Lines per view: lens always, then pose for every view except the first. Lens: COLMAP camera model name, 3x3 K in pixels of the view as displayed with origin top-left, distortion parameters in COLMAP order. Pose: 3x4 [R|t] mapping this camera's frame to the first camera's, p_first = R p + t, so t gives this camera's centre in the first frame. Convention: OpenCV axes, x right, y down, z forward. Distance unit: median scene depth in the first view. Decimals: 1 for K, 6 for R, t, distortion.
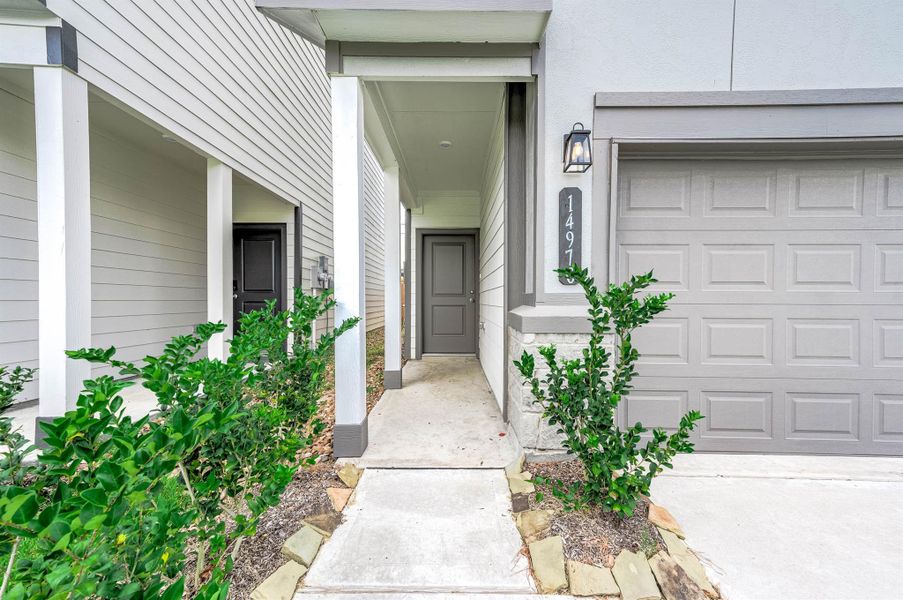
lens RADIAL K [[355.1, 0, 451.5], [0, 355.1, 300.0], [0, 0, 1]] dist [0.000513, 0.000071]
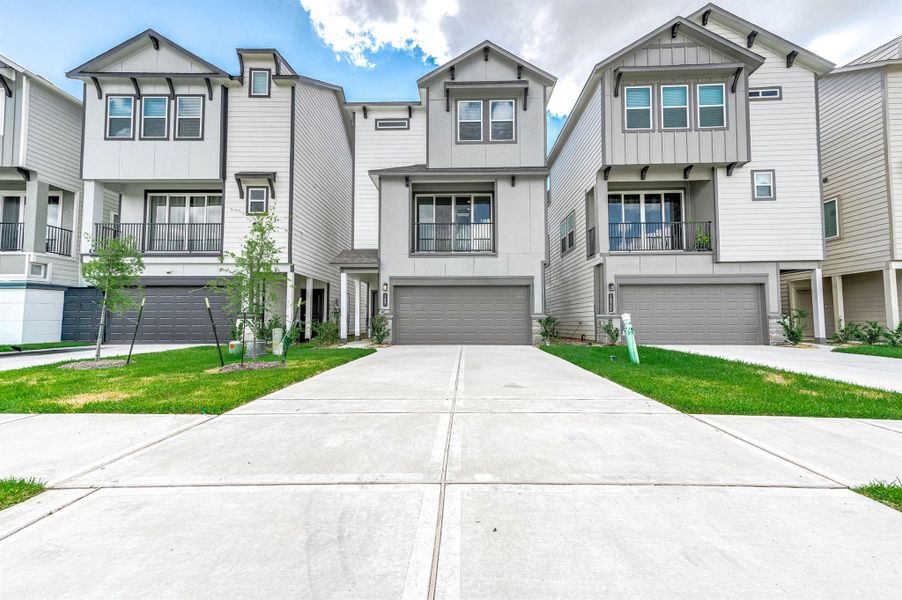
lens RADIAL K [[354.7, 0, 451.0], [0, 354.7, 300.0], [0, 0, 1]] dist [0.000513, 0.000071]
pose [[0.999809, -0.009702, -0.016985, 1.051367], [0.008528, 0.997657, -0.067883, 0.118783], [0.017604, 0.067725, 0.997549, -3.214410]]
